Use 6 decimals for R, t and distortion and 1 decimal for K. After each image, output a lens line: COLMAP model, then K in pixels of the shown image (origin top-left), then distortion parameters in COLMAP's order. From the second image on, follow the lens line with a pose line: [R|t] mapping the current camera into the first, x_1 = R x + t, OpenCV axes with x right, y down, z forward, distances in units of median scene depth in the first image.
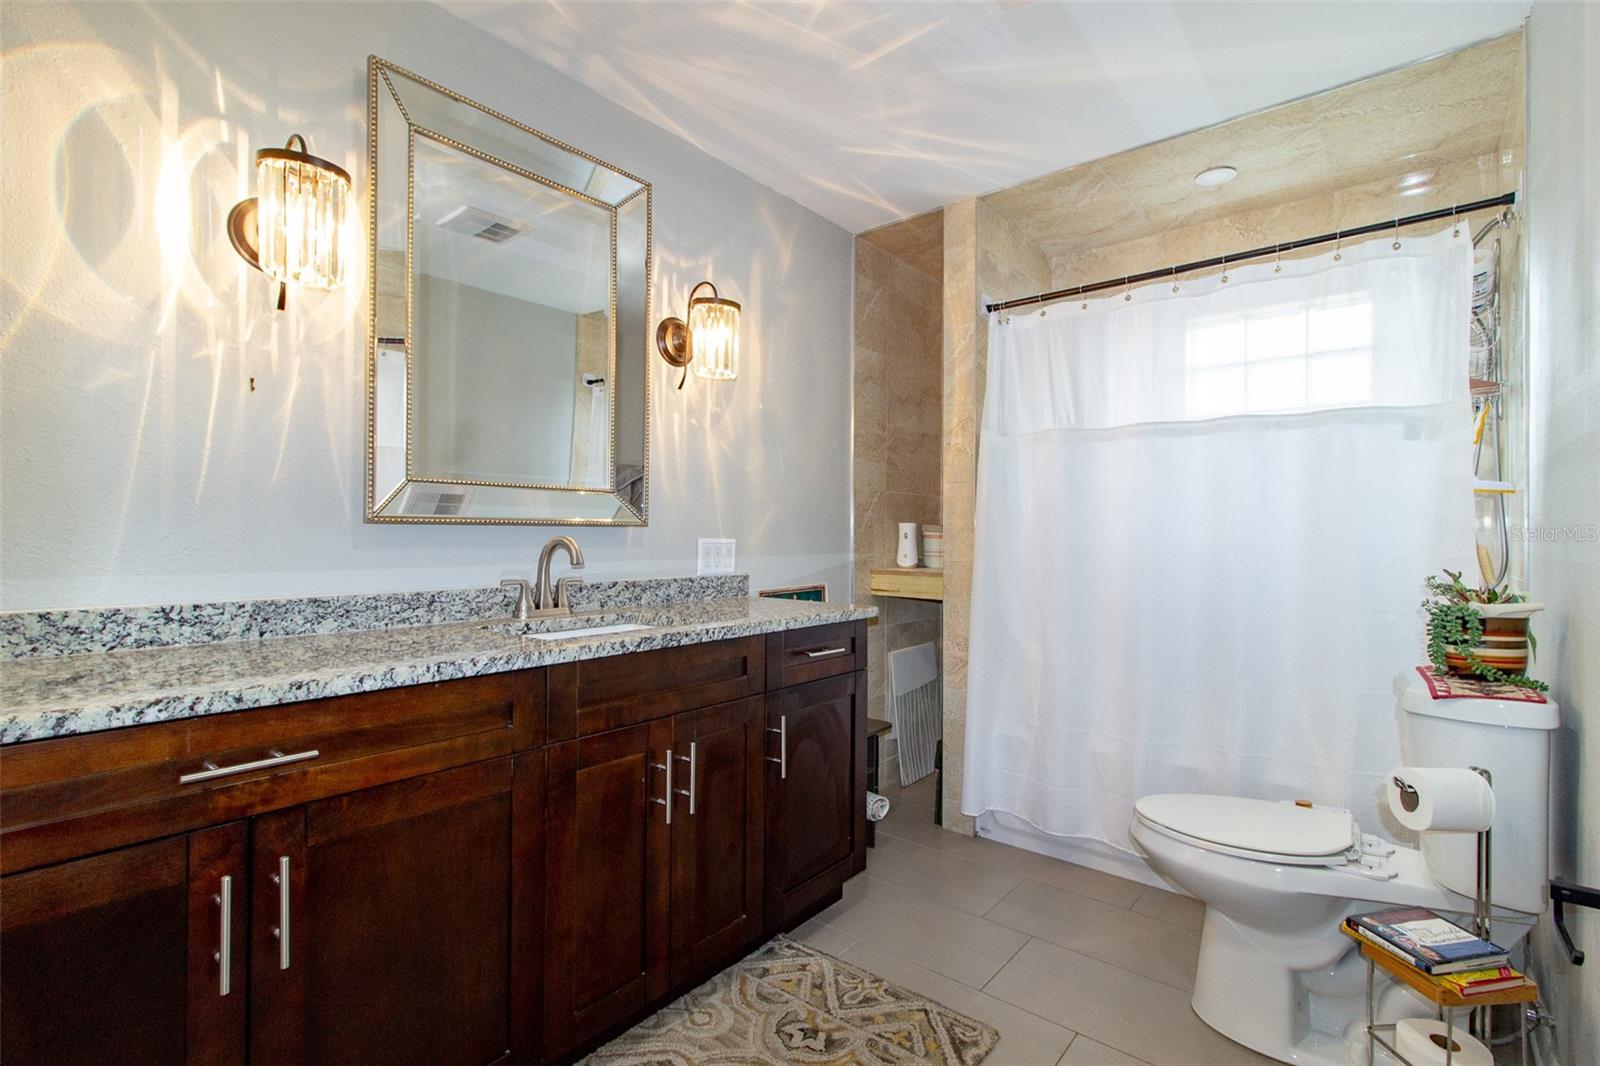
lens RADIAL K [[754.9, 0, 822.2], [0, 754.9, 531.9], [0, 0, 1]] dist [0.002328, 0.000235]
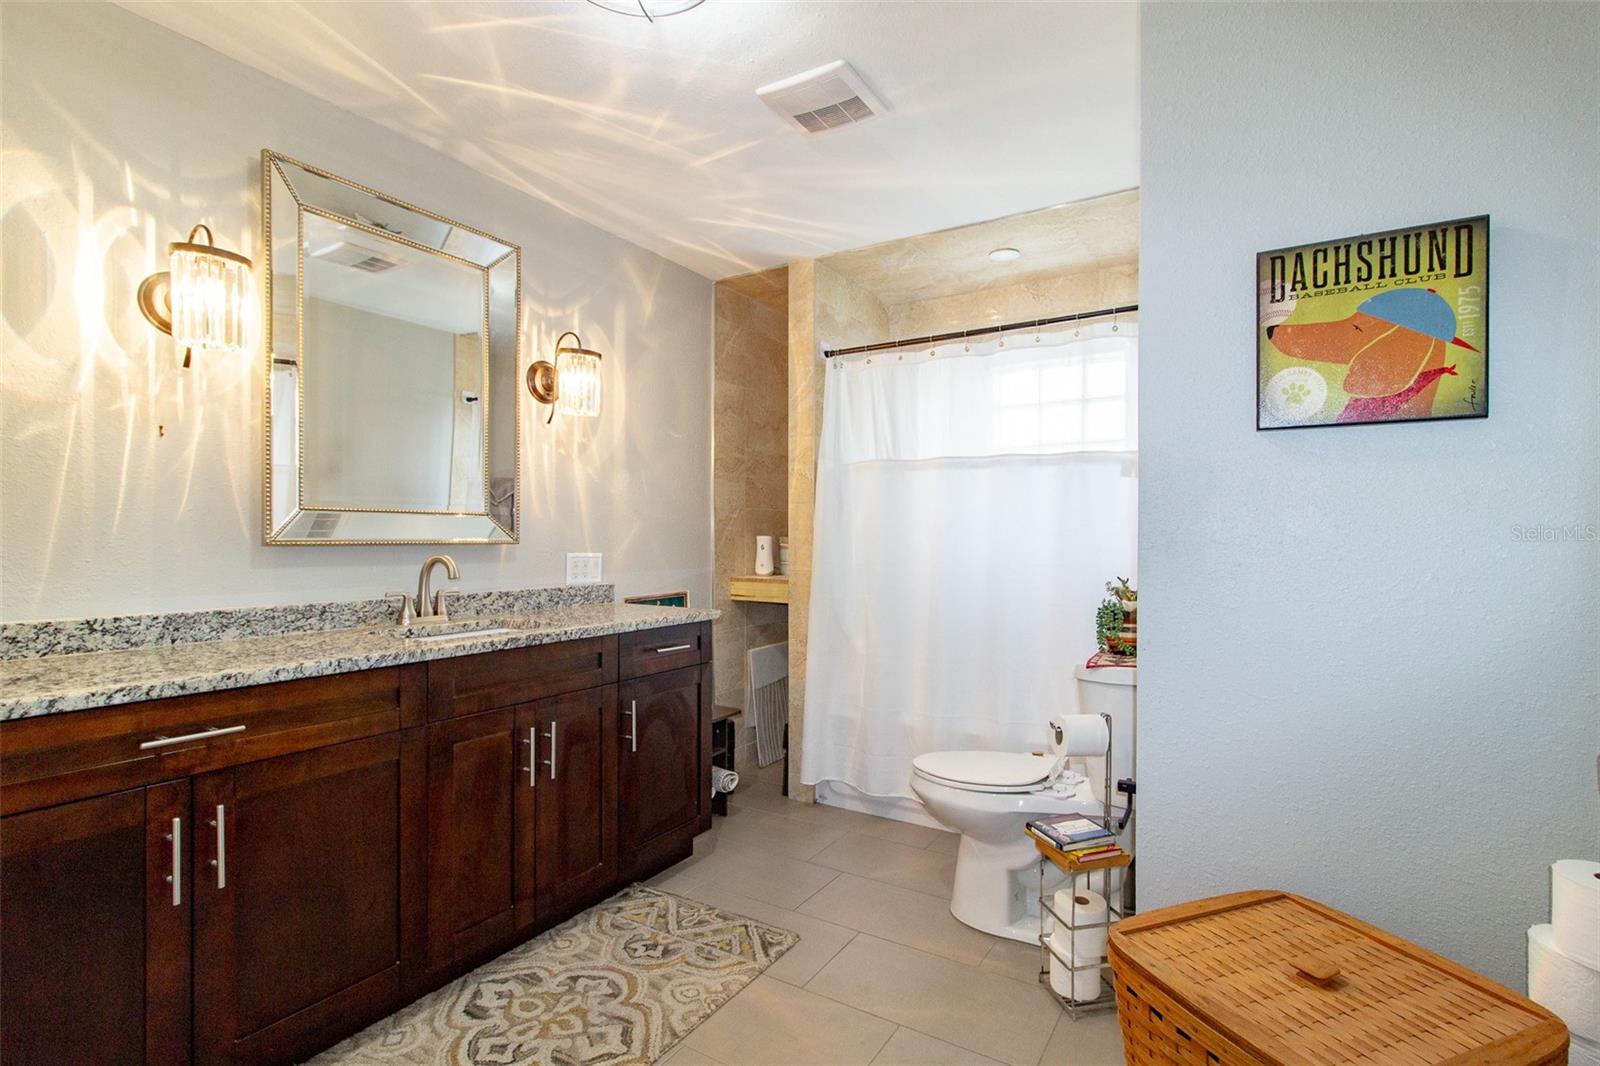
lens RADIAL K [[758.3, 0, 828.2], [0, 758.3, 544.2], [0, 0, 1]] dist [0.001213, 0.000230]
pose [[0.990404, -0.003840, 0.138147, 0.104189], [0.002158, 0.999922, 0.012318, -0.027129], [-0.138183, -0.011902, 0.990335, -0.291944]]
